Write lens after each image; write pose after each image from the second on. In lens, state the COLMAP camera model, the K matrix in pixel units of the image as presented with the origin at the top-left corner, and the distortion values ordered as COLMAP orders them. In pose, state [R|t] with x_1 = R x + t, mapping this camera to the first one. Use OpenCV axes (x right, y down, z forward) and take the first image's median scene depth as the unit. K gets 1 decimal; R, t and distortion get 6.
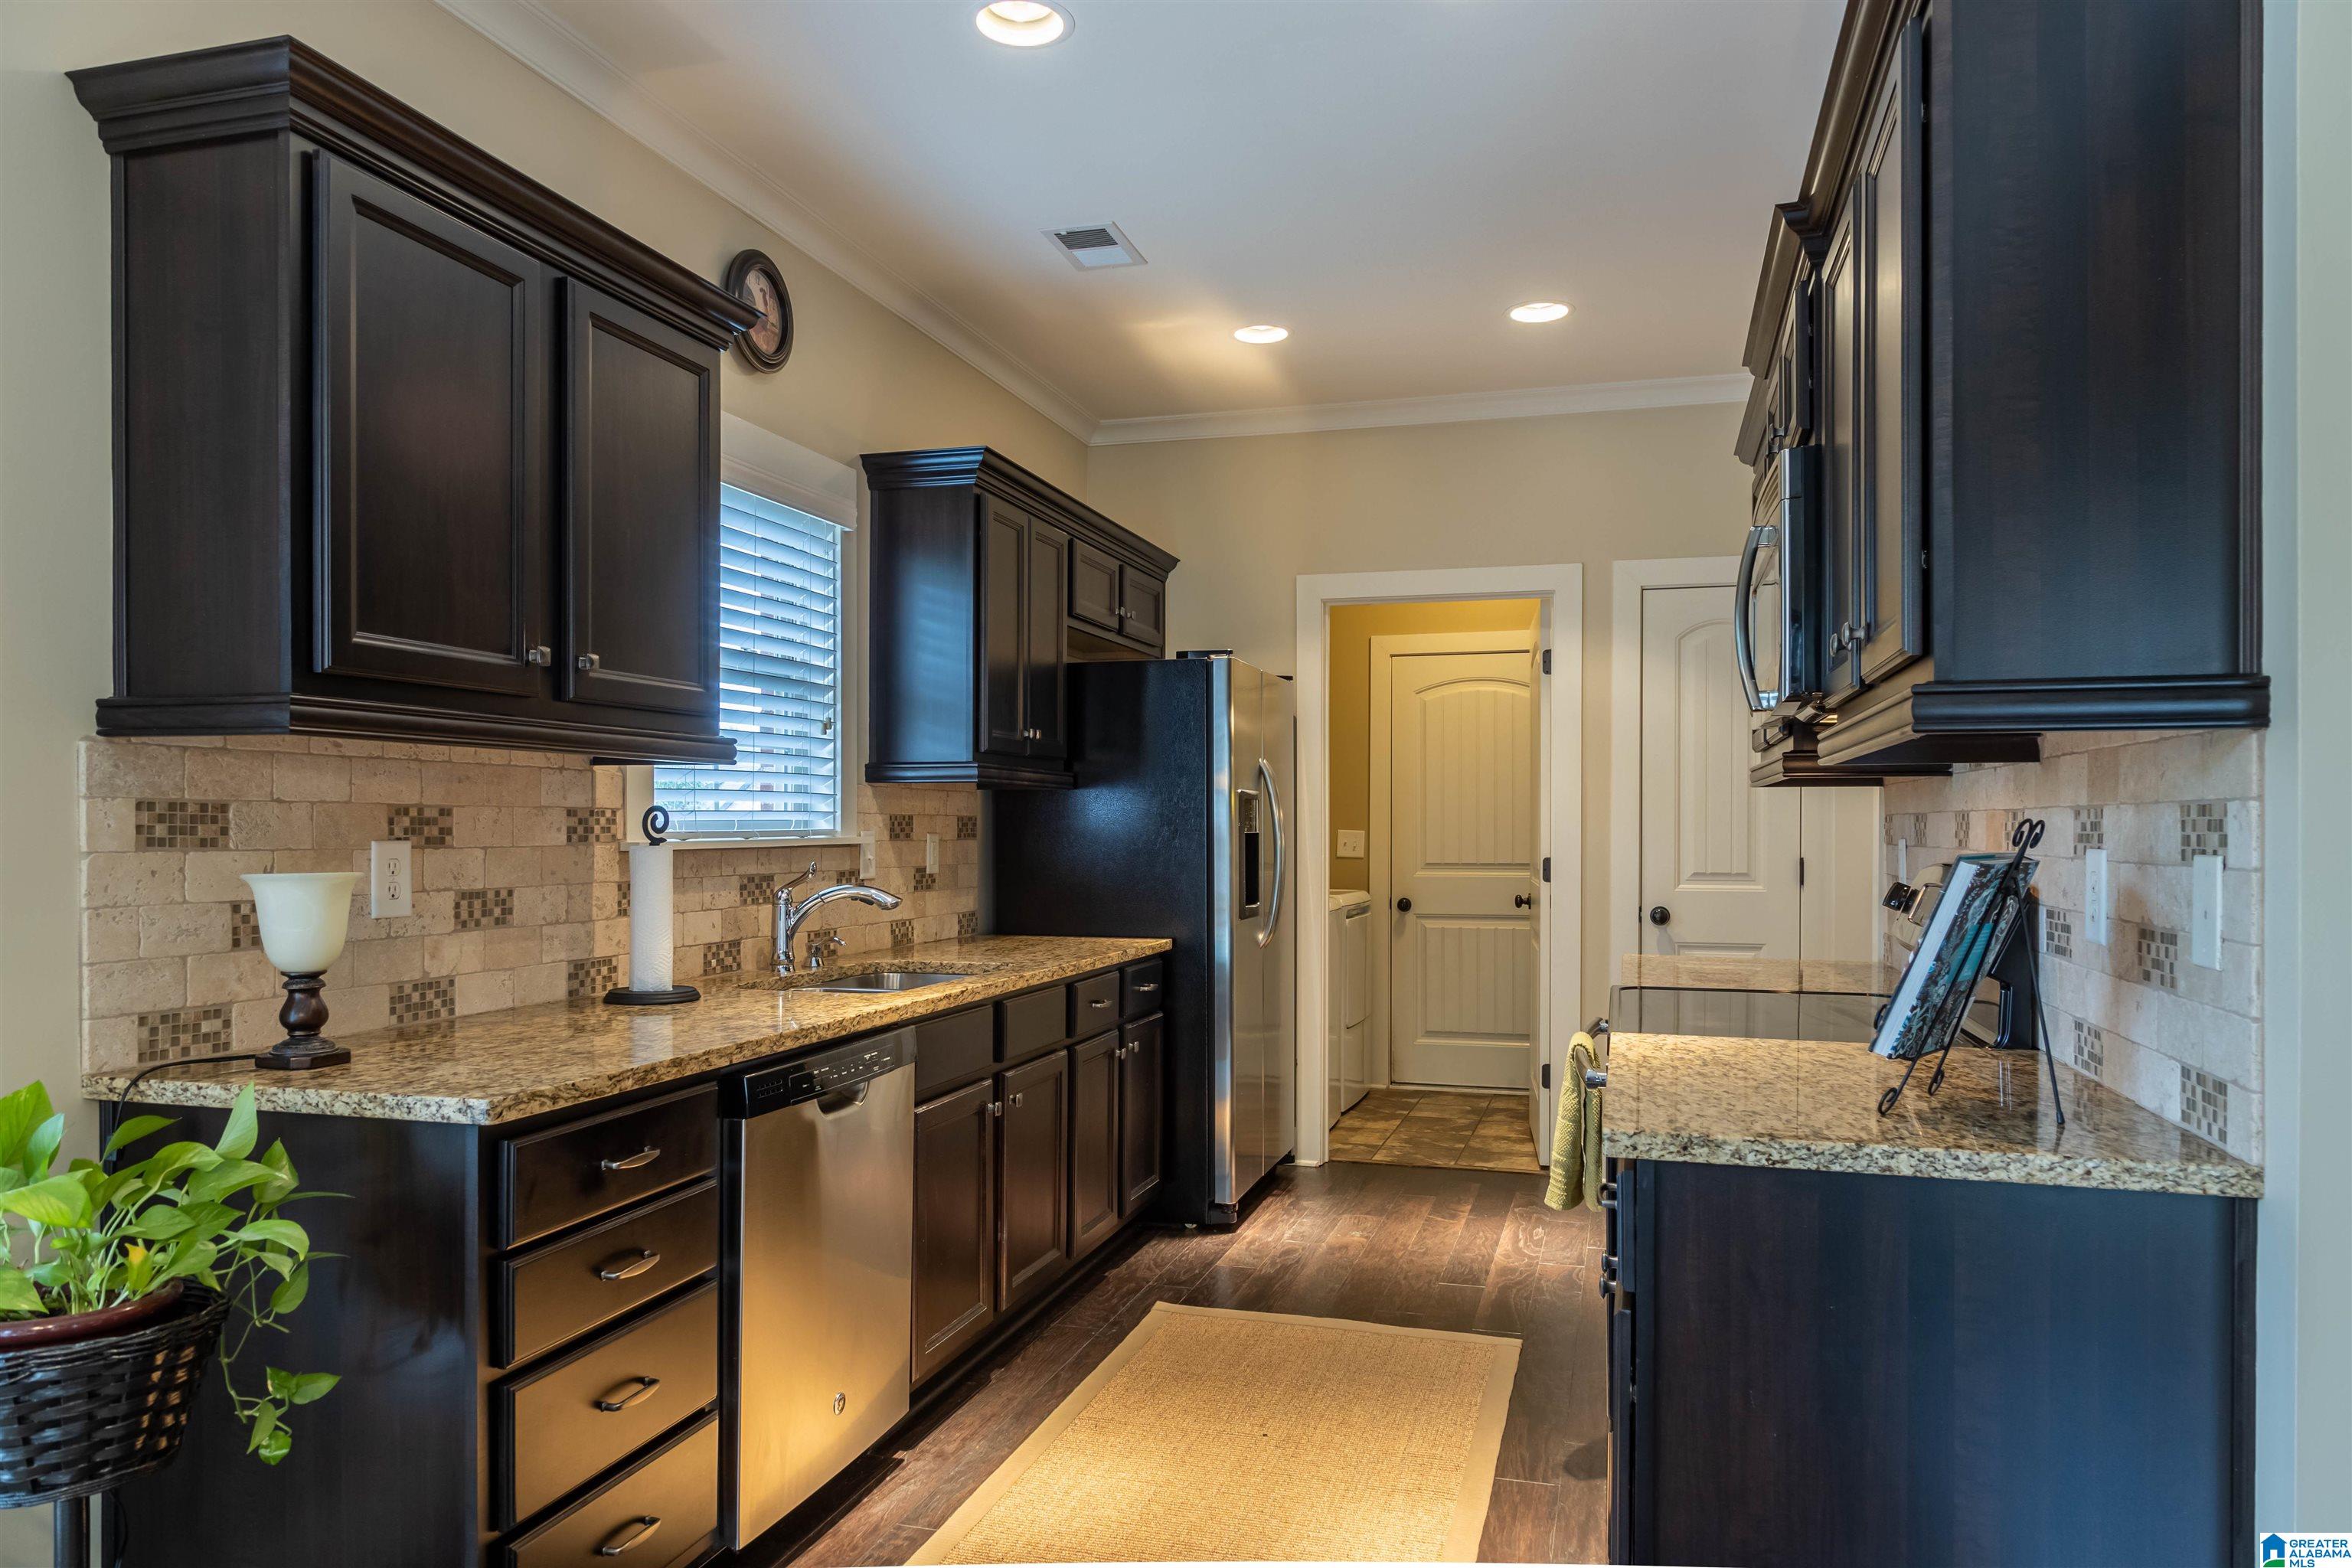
lens RADIAL K [[1542.5, 0, 1179.5], [0, 1542.5, 828.0], [0, 0, 1]] dist [0.004121, 0.001022]
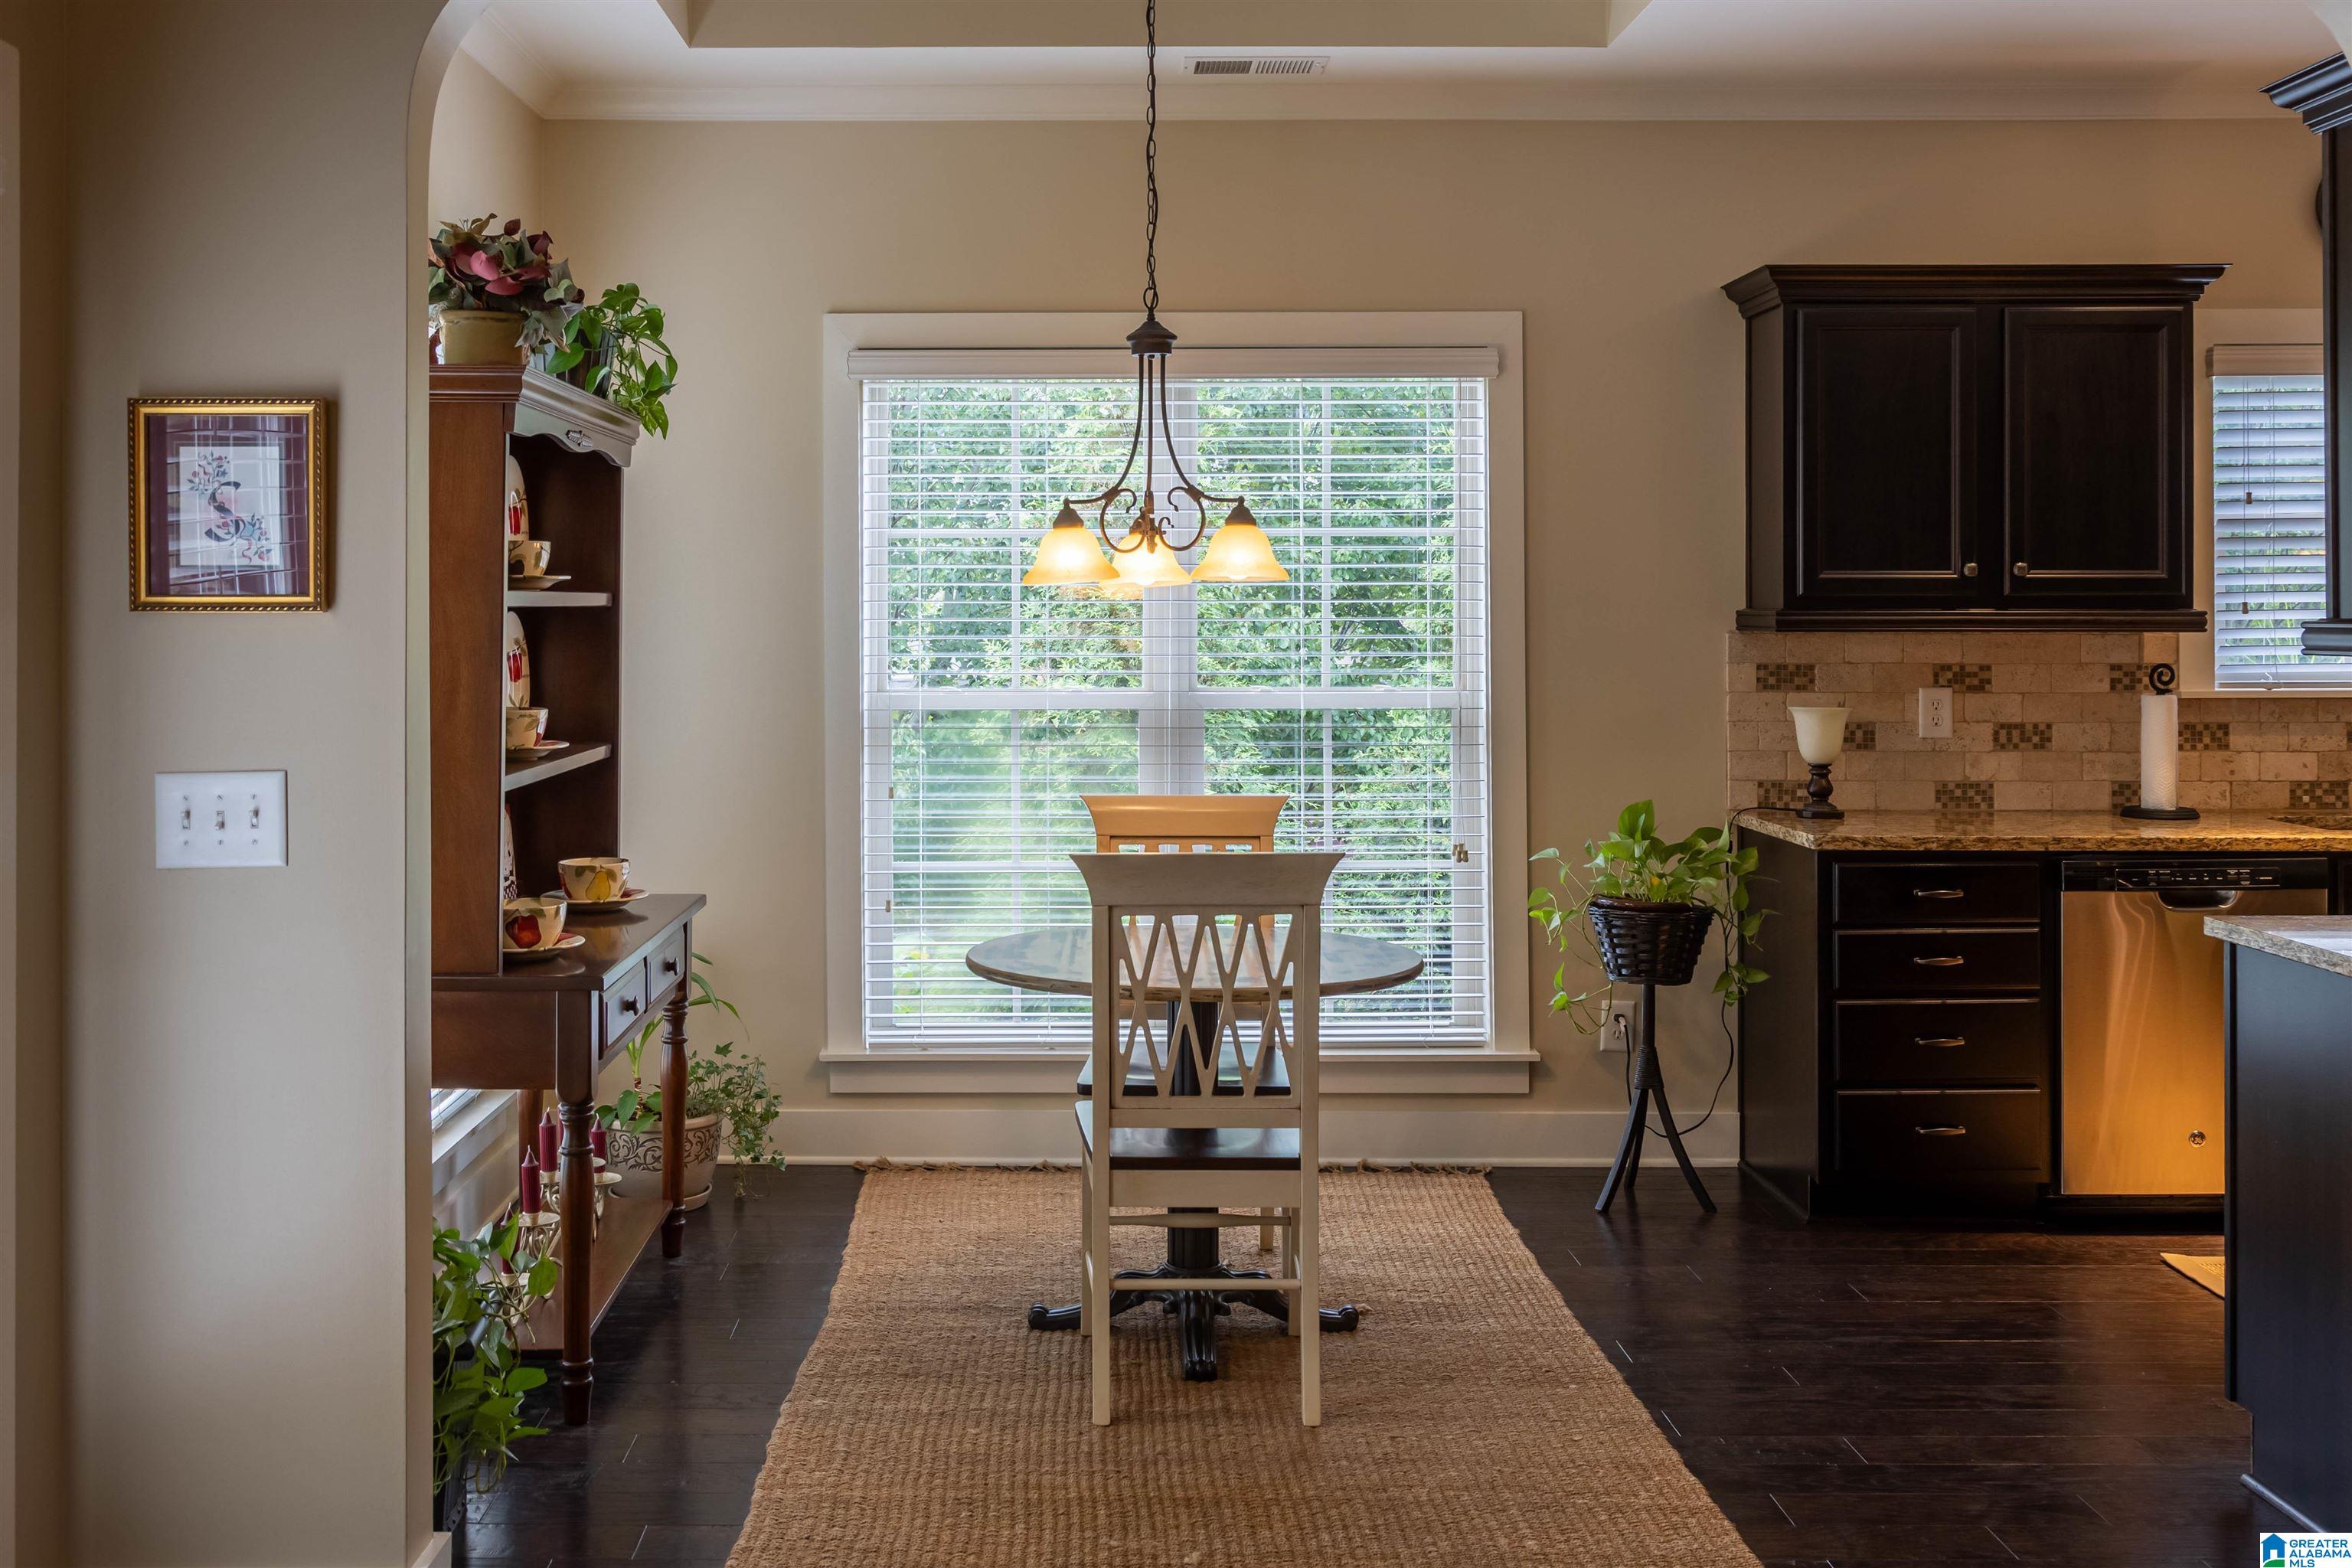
lens RADIAL K [[2247.6, 0, 1107.2], [0, 2247.6, 602.0], [0, 0, 1]] dist [-0.000713, -0.000318]
pose [[0.280279, -0.006210, -0.959899, 1.196397], [-0.000093, 0.999979, -0.006497, -0.053132], [0.959919, 0.001910, 0.280272, -0.350658]]
